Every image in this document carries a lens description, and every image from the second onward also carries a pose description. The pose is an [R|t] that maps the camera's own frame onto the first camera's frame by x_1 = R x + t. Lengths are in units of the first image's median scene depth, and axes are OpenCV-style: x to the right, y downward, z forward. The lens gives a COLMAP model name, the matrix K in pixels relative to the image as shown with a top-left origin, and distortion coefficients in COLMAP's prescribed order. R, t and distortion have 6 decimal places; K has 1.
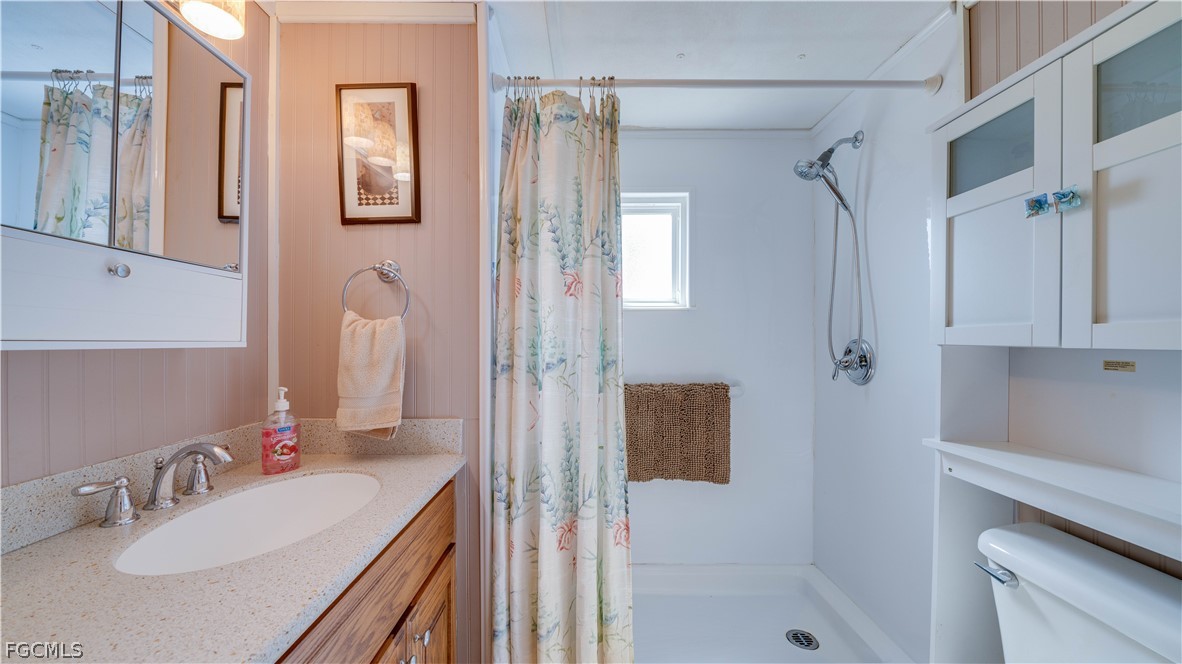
lens RADIAL K [[415.0, 0, 589.0], [0, 415.0, 335.1], [0, 0, 1]] dist [-0.005581, -0.000099]
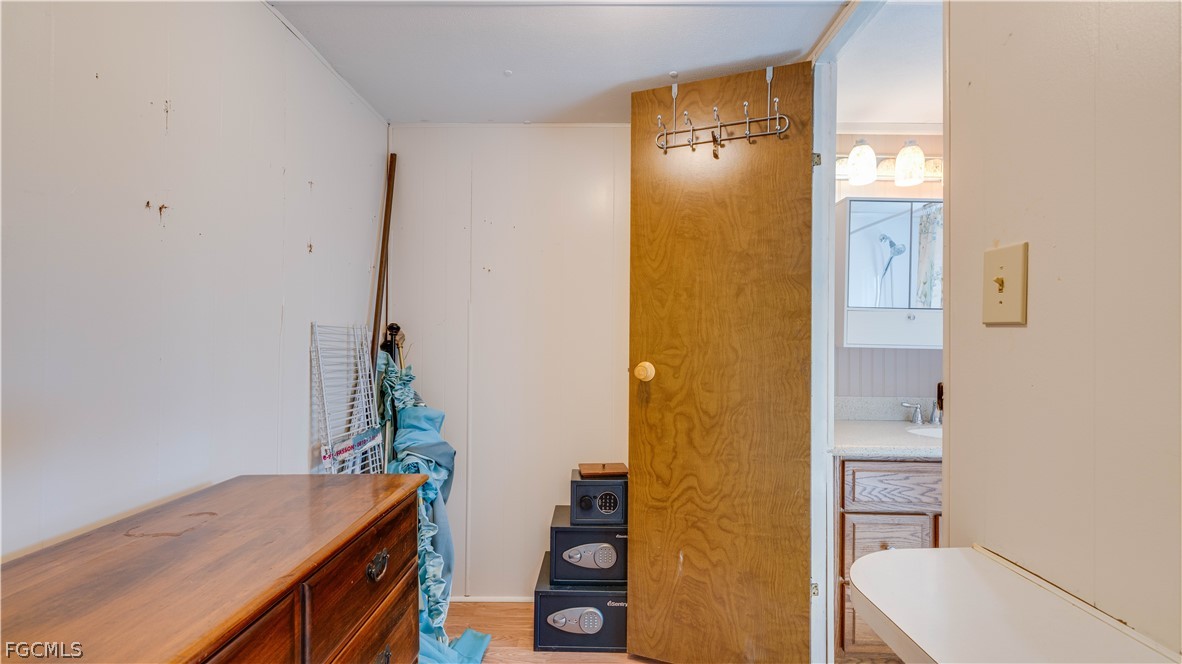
lens RADIAL K [[508.4, 0, 591.0], [0, 508.4, 332.0], [0, 0, 1]] dist [0.000048, 0.000007]
pose [[-0.033438, -0.019995, -0.999241, 1.348595], [-0.011468, 0.999742, -0.019621, 0.010999], [0.999375, 0.010803, -0.033659, -0.565765]]
